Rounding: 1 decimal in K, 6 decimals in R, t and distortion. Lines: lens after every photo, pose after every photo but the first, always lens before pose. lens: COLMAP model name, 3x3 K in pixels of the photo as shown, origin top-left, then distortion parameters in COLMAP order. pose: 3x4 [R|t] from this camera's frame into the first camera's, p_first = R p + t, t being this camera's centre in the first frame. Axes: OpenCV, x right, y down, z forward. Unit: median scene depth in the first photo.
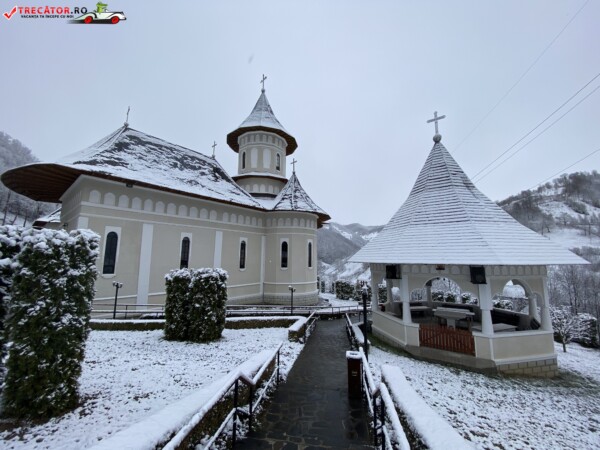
lens RADIAL K [[240.2, 0, 297.7], [0, 240.2, 225.9], [0, 0, 1]] dist [0.008826, -0.015546]
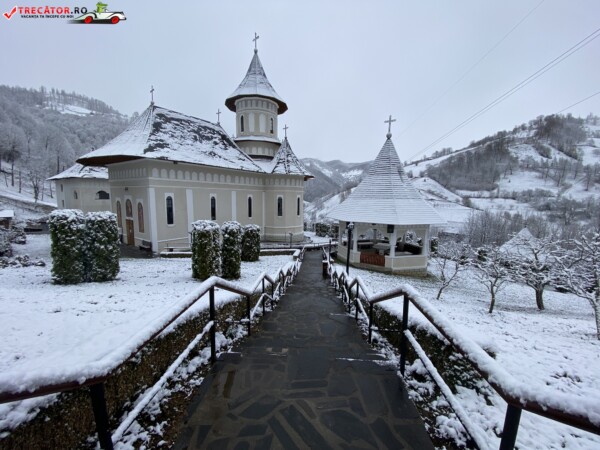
lens RADIAL K [[240.2, 0, 298.3], [0, 240.2, 226.0], [0, 0, 1]] dist [0.008826, -0.015546]
pose [[0.996121, -0.002138, 0.087963, -0.100757], [-0.020899, 0.965348, 0.260128, -0.182343], [-0.085471, -0.260958, 0.961559, -0.483689]]
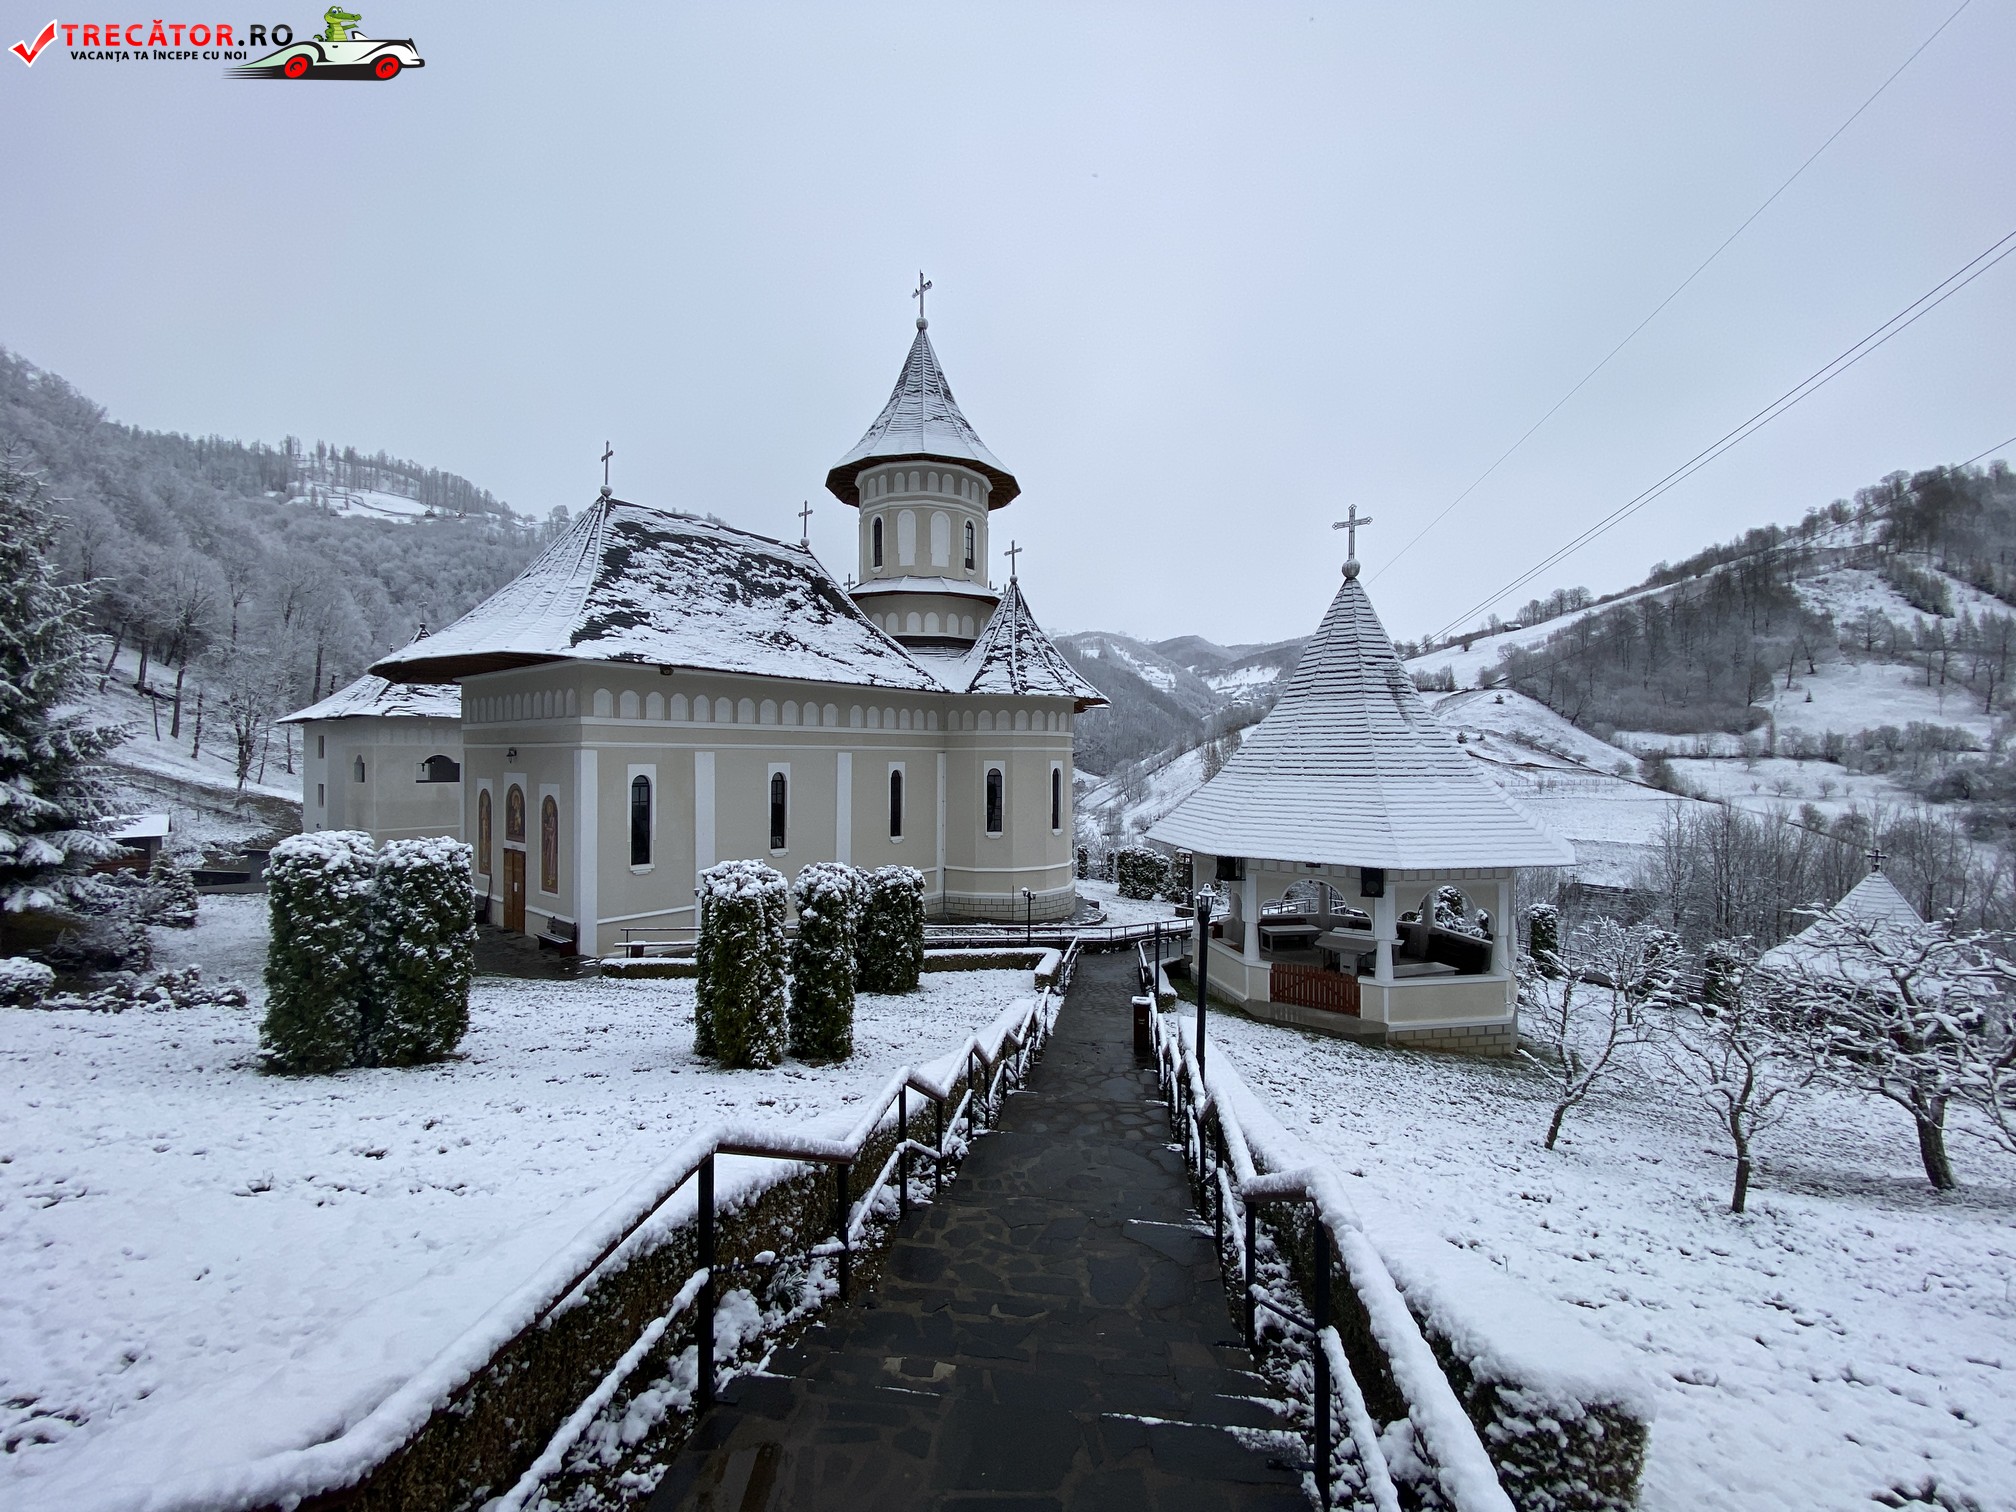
lens RADIAL K [[807.2, 0, 1003.7], [0, 807.2, 759.2], [0, 0, 1]] dist [0.008826, -0.015546]
pose [[0.999899, -0.001296, 0.014140, -0.084353], [-0.000733, 0.989795, 0.142495, -0.207385], [-0.014181, -0.142491, 0.989694, -0.494809]]
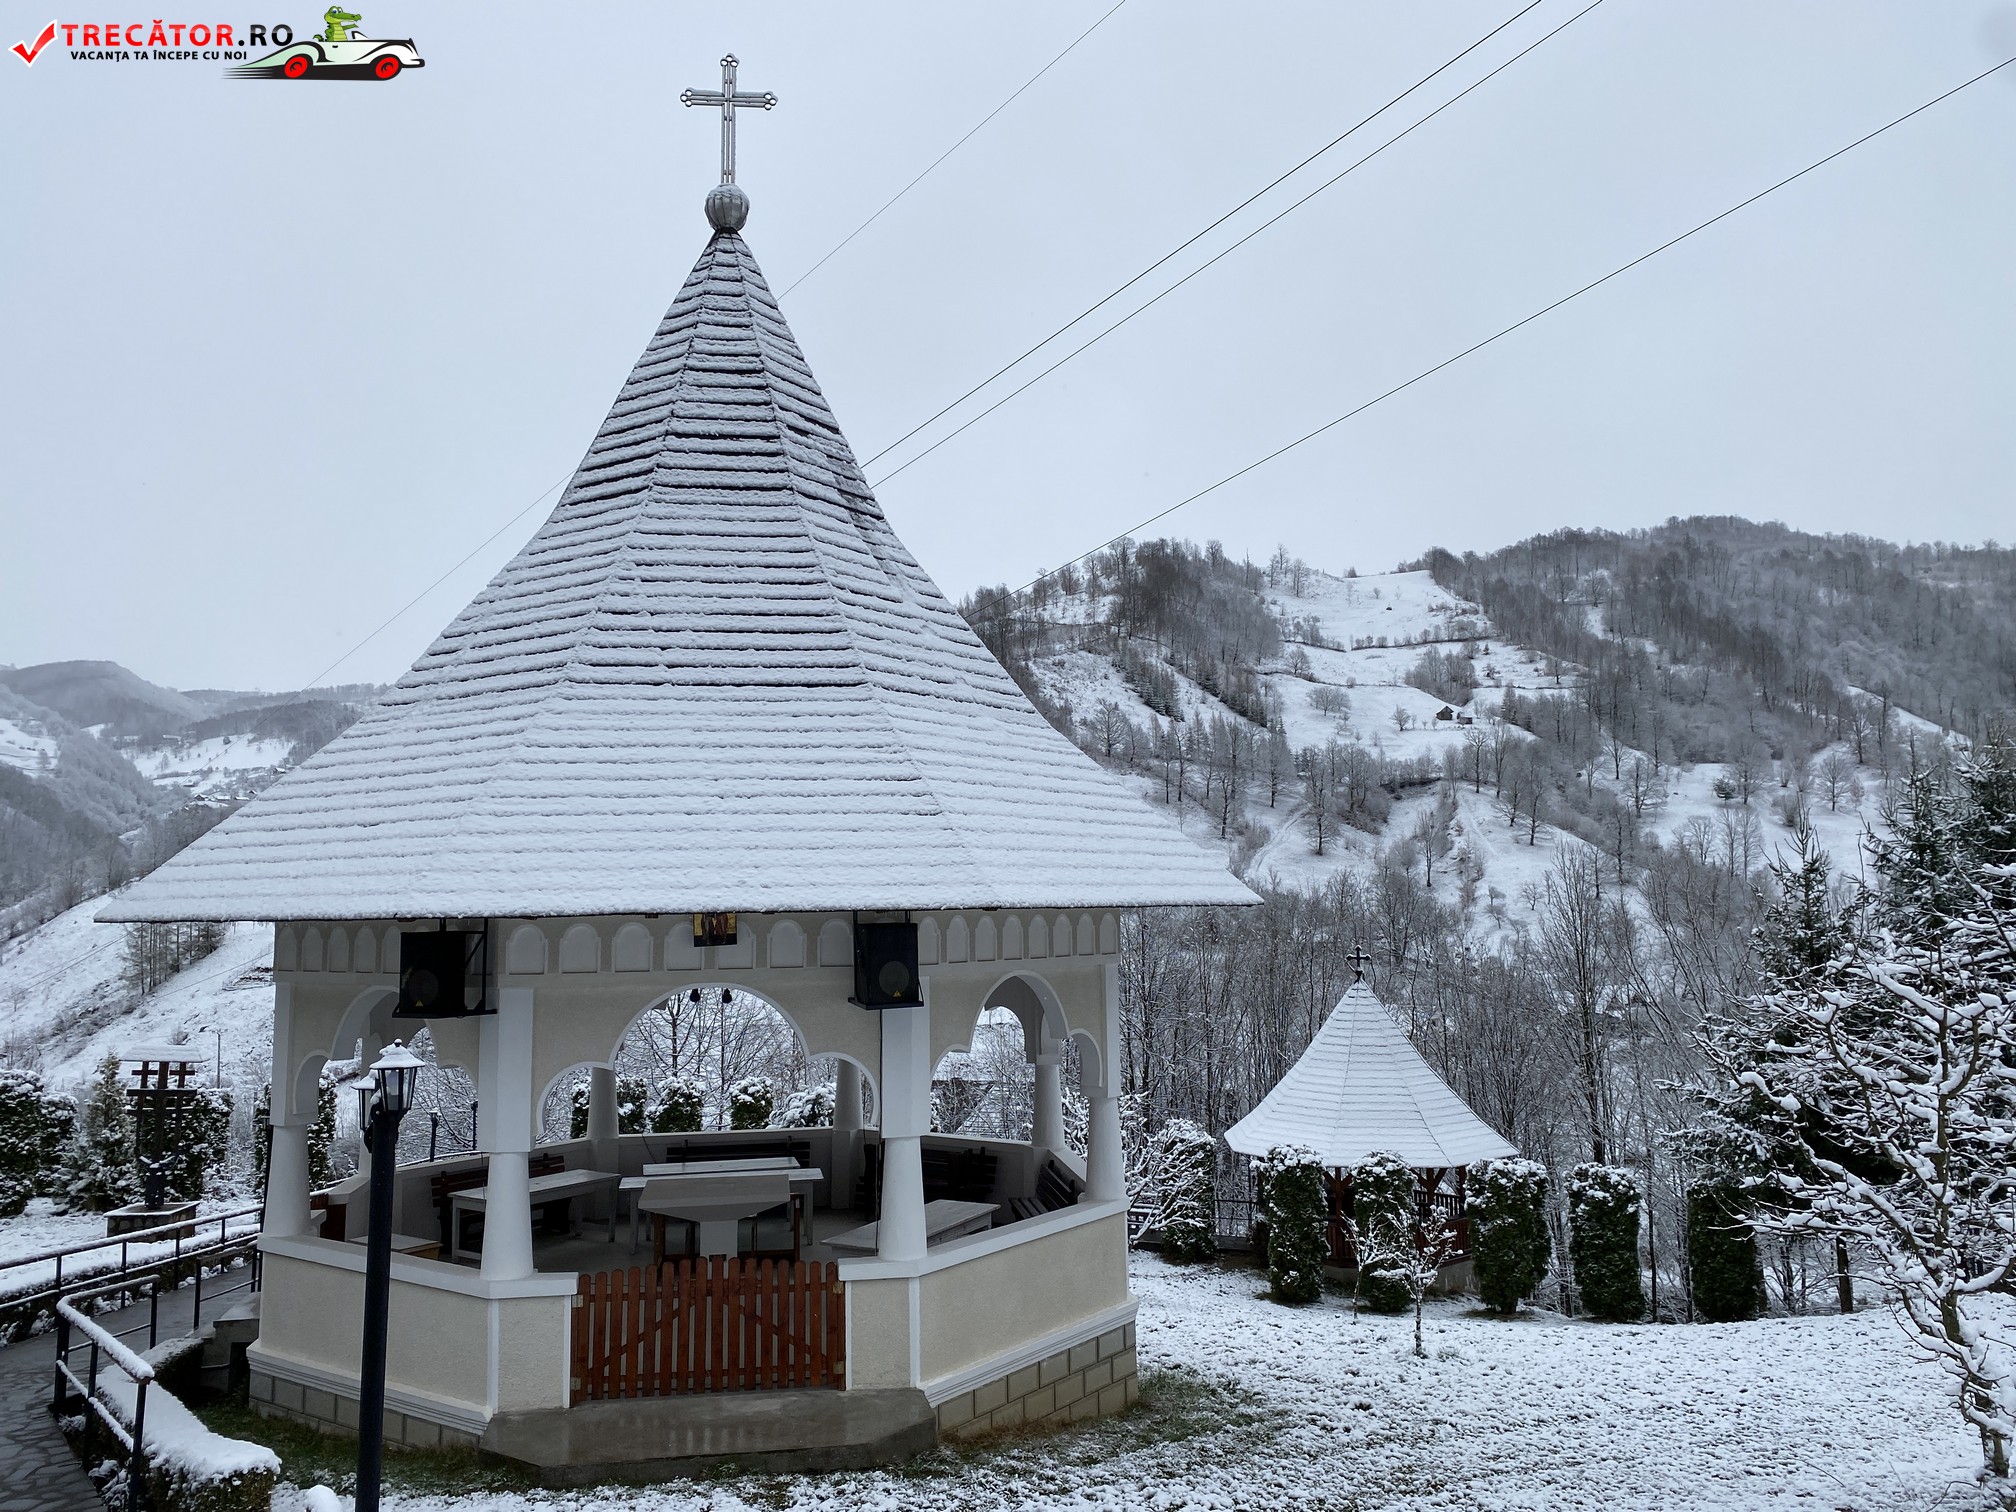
lens RADIAL K [[1518.3, 0, 987.0], [0, 1518.3, 744.5], [0, 0, 1]] dist [0.042910, -0.039138]
pose [[0.717471, 0.059582, 0.694035, -0.034686], [-0.078307, 0.996919, -0.004632, 0.015515], [-0.692173, -0.051025, 0.719926, 0.037154]]
